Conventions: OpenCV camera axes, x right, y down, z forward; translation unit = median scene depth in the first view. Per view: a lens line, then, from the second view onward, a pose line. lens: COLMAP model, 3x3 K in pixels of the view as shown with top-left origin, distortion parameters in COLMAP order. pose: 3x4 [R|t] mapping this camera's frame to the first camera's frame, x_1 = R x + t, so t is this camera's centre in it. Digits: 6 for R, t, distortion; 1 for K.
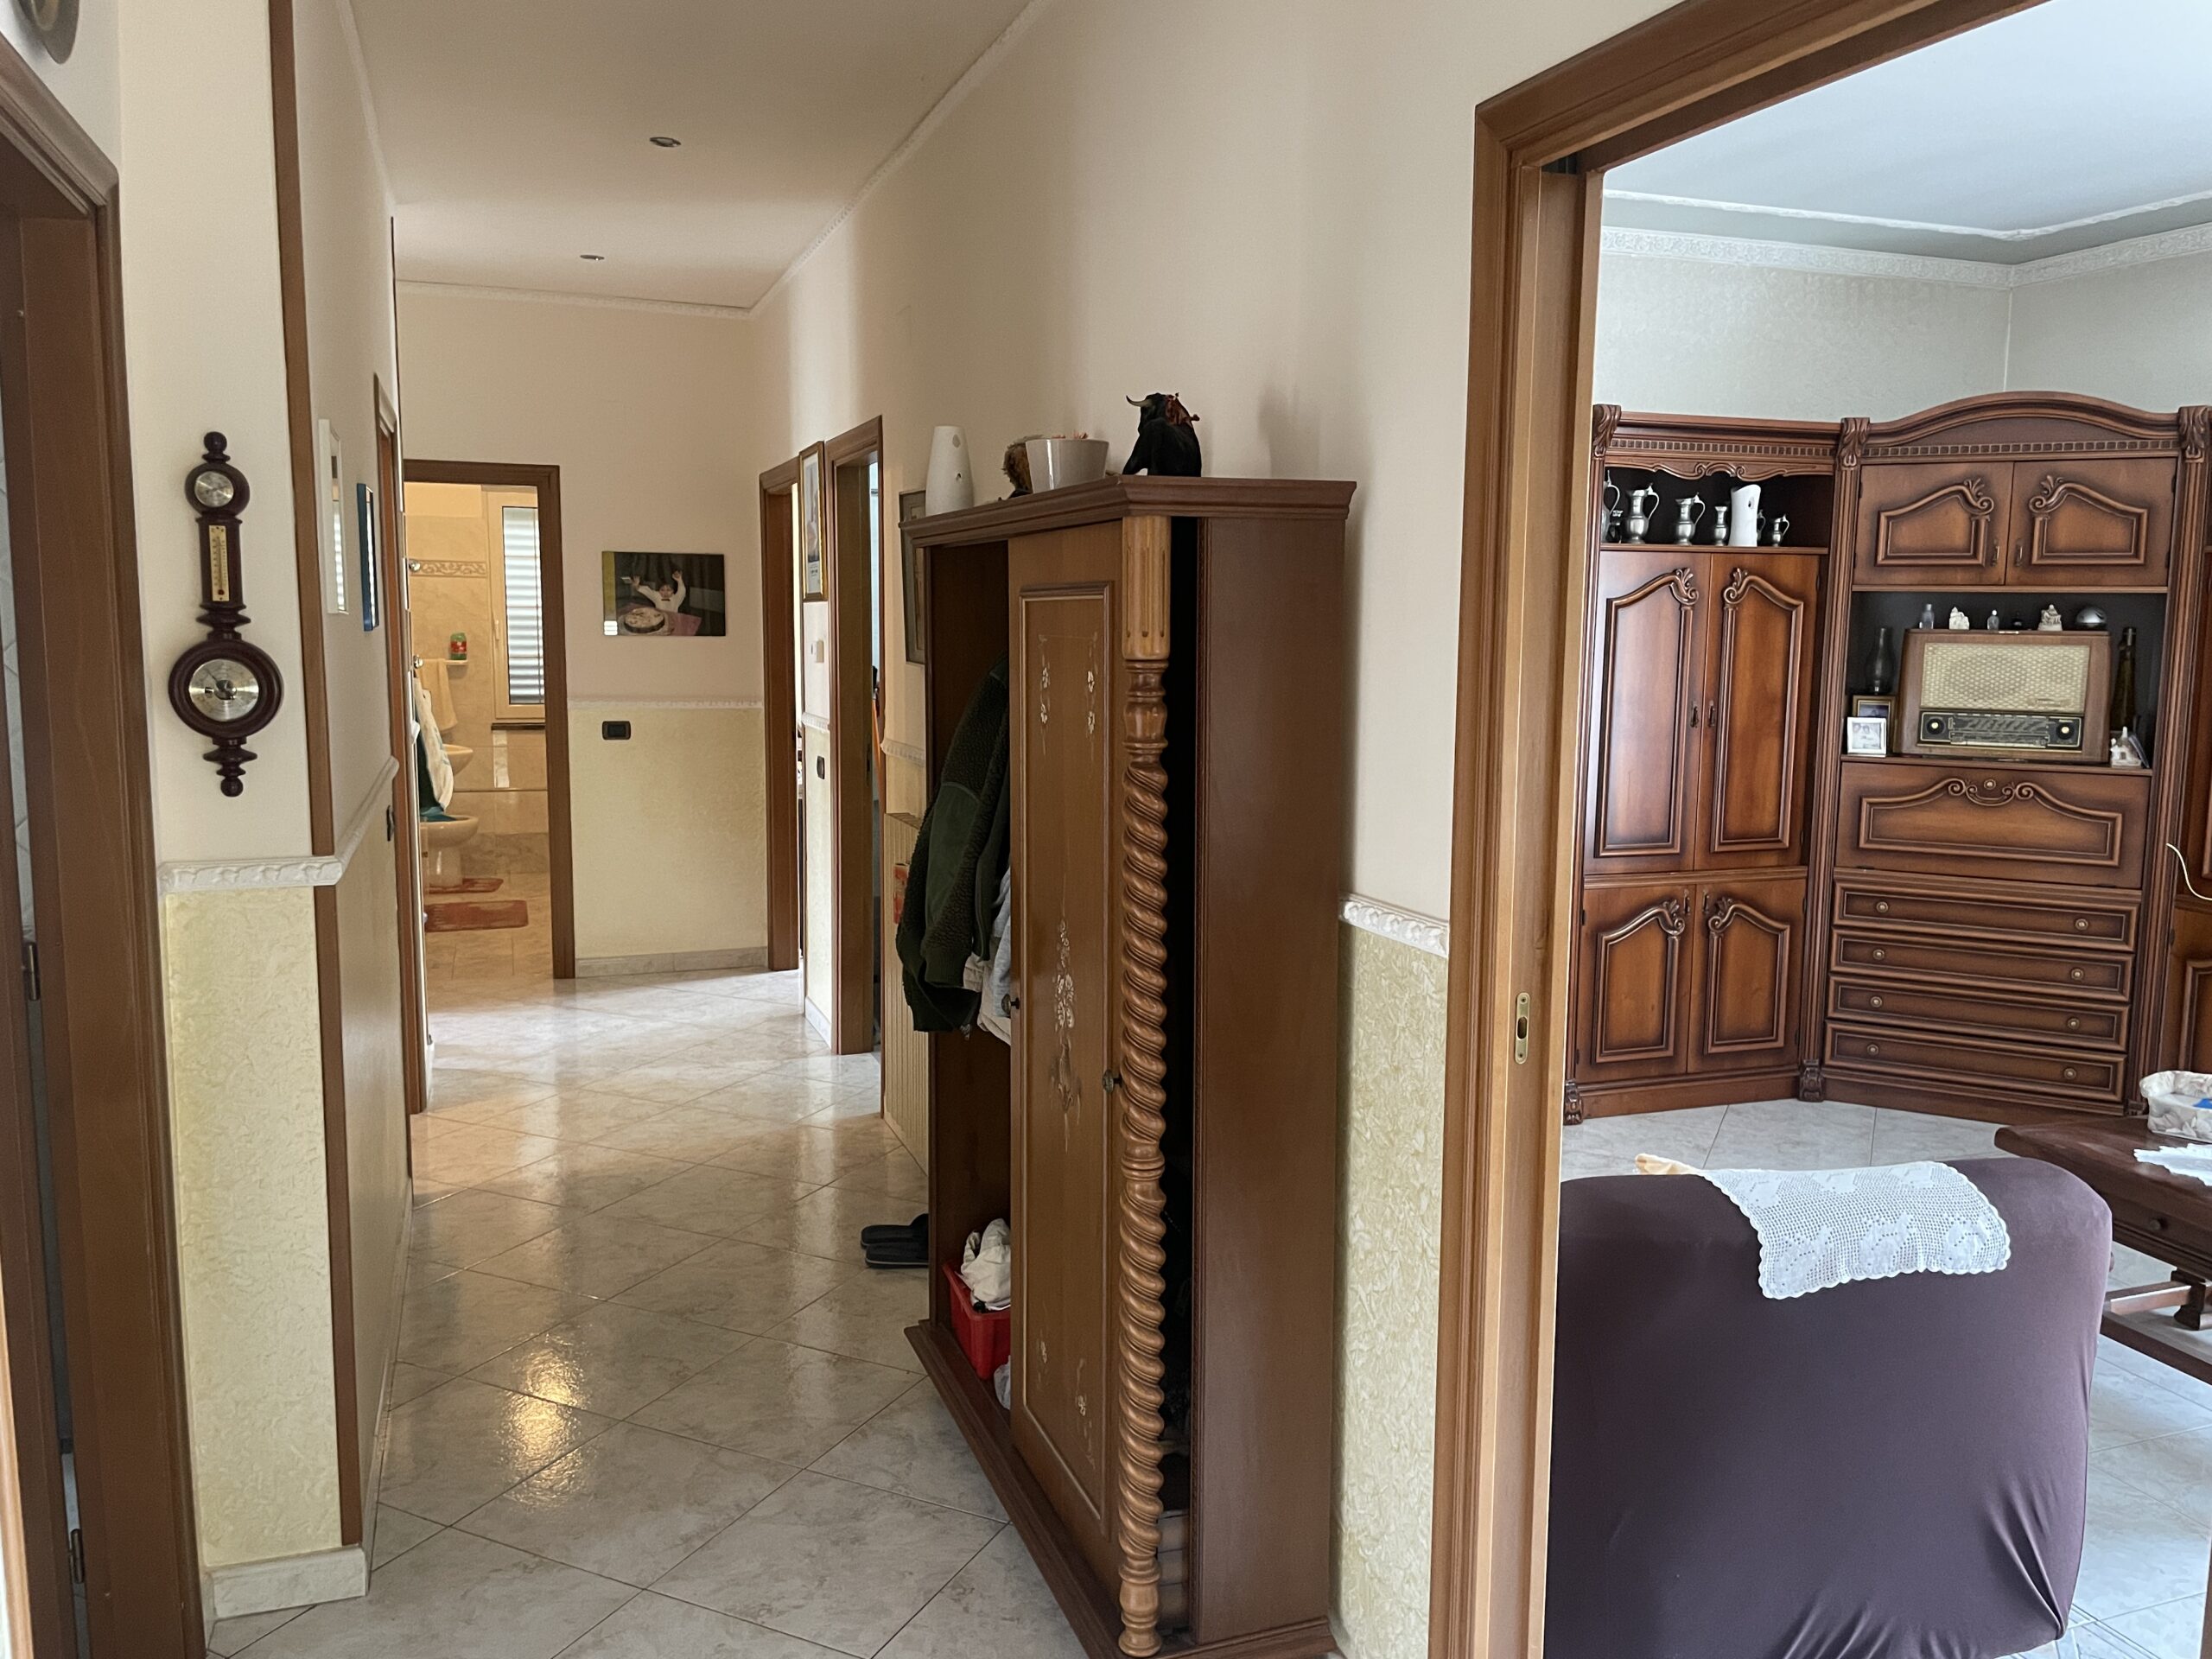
lens RADIAL K [[1681.4, 0, 1098.5], [0, 1681.4, 822.6], [0, 0, 1]] dist [0.100093, -0.130196]
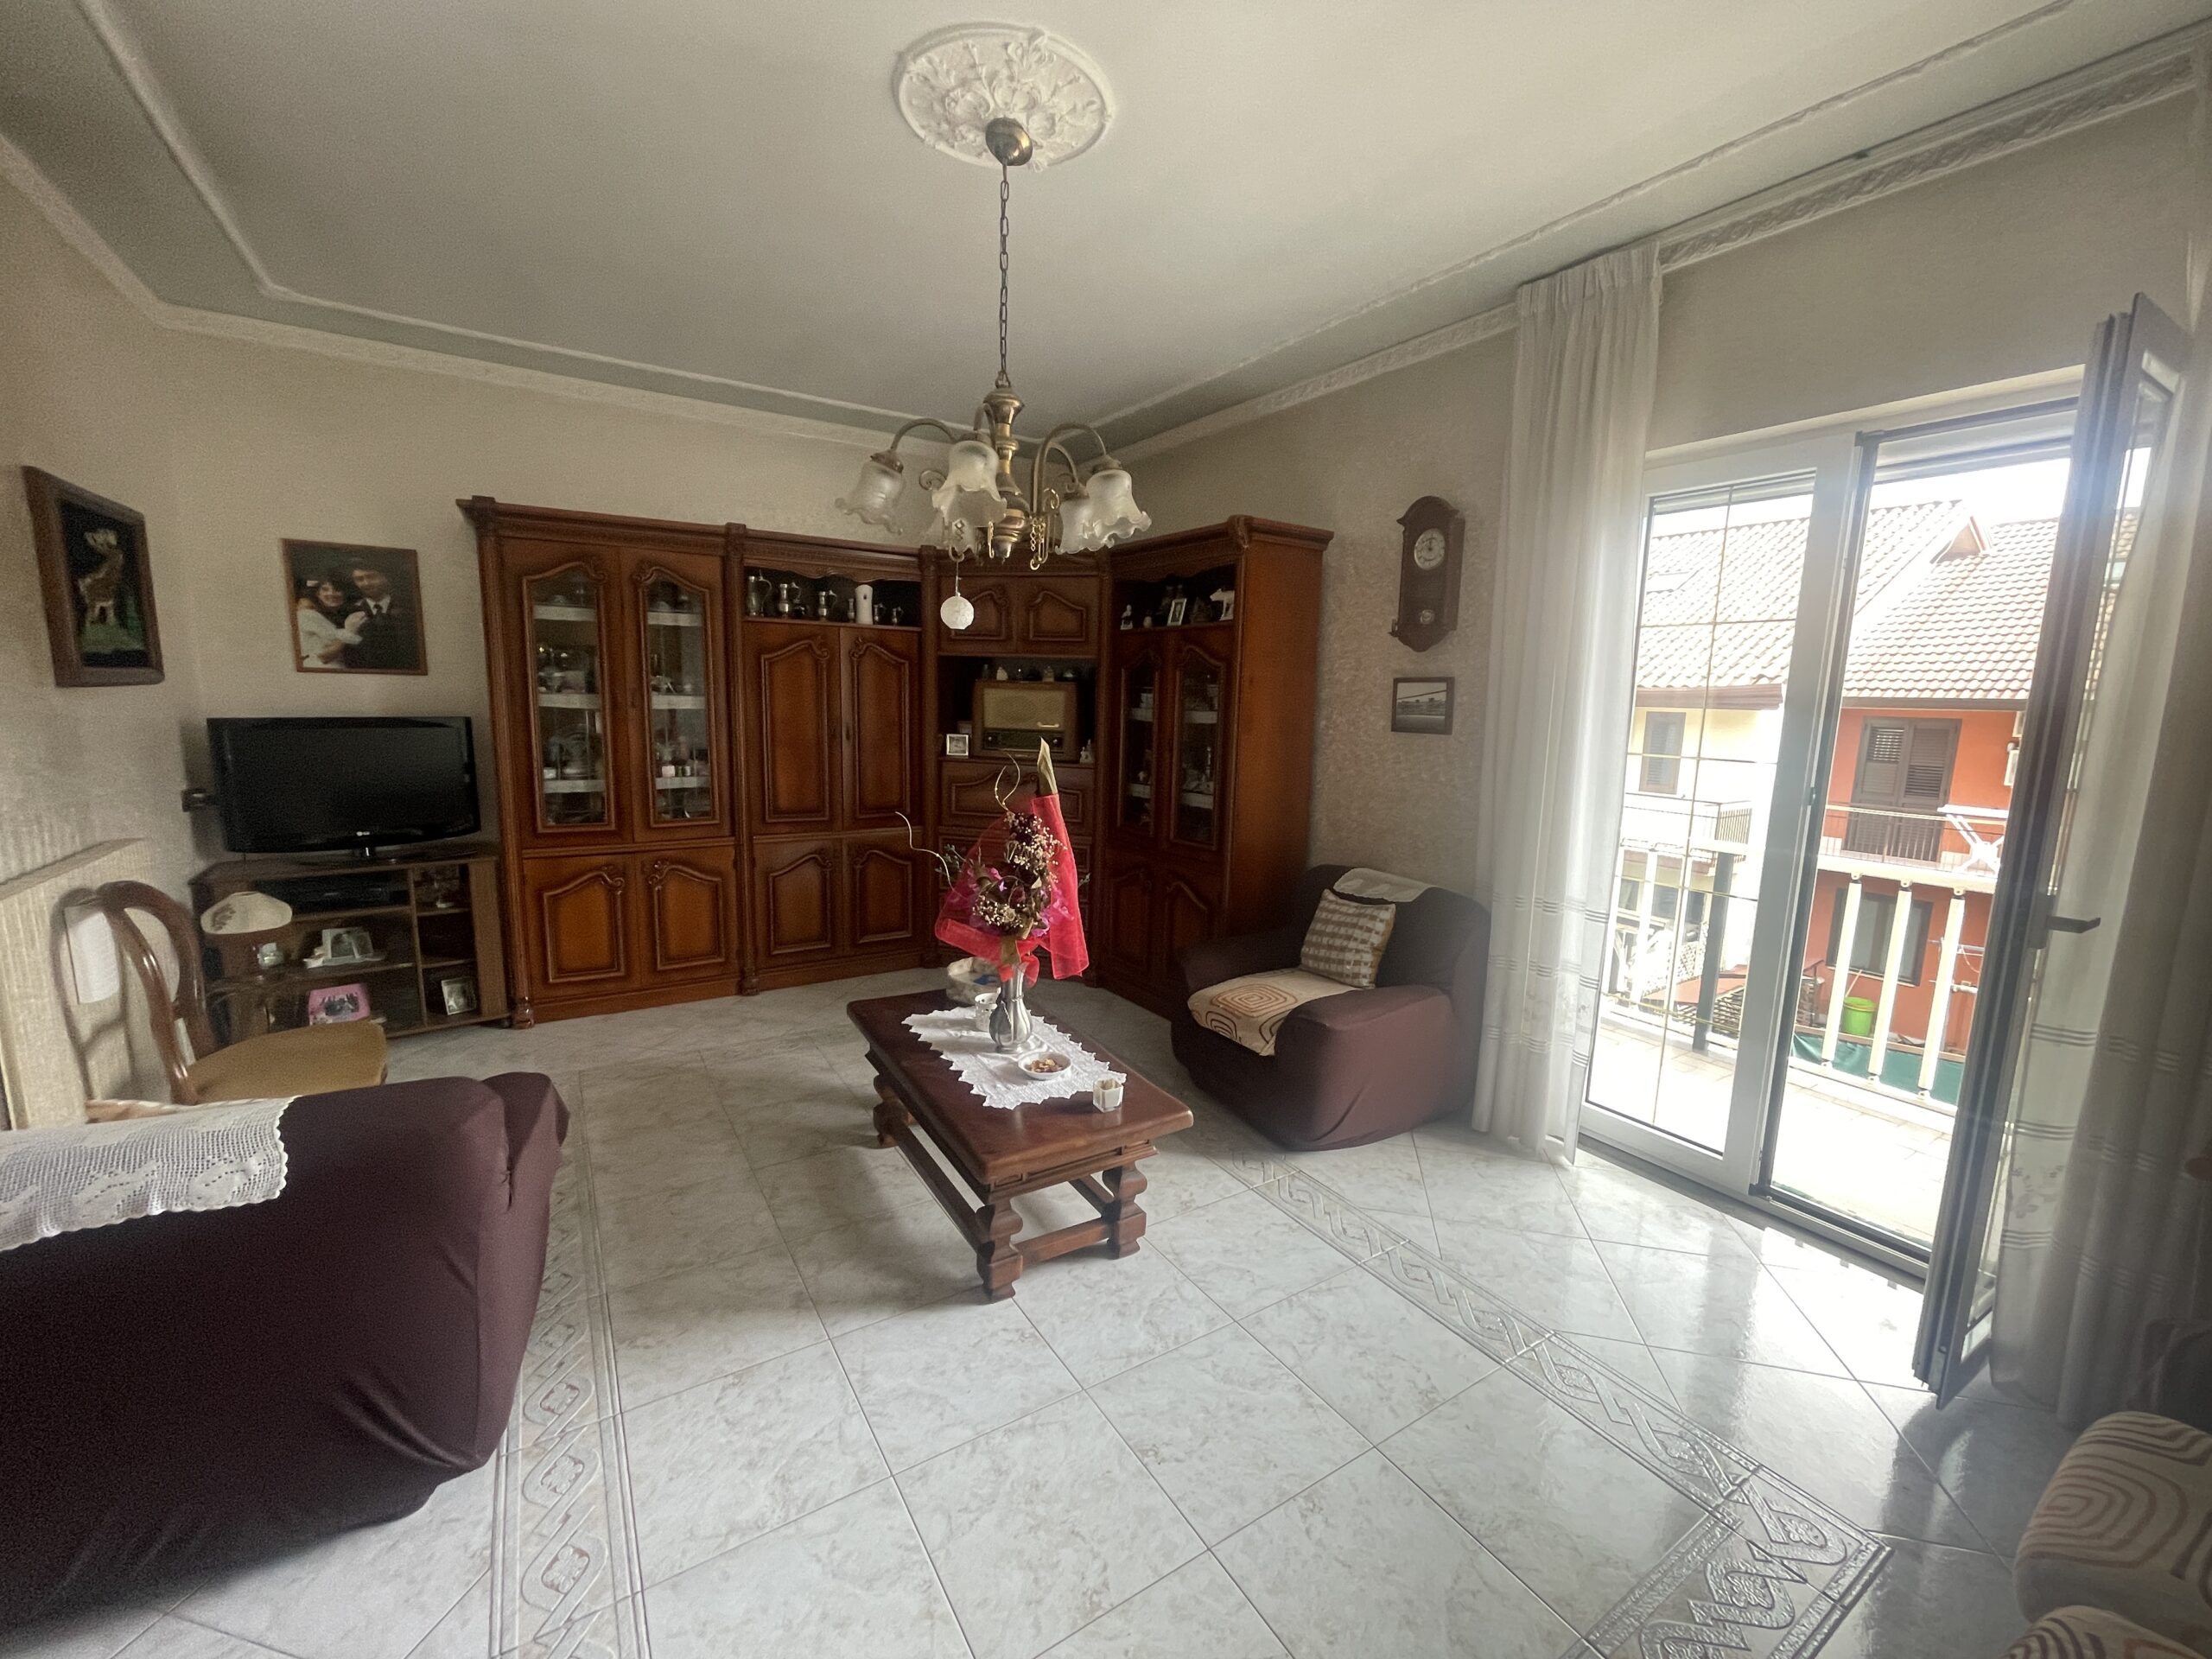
lens RADIAL K [[896.7, 0, 1121.1], [0, 896.7, 833.0], [0, 0, 1]] dist [-0.001027, 0.000221]
pose [[0.974382, -0.021190, 0.223901, 0.433068], [0.011690, 0.998978, 0.043670, -0.002414], [-0.224597, -0.039934, 0.973633, 0.132902]]
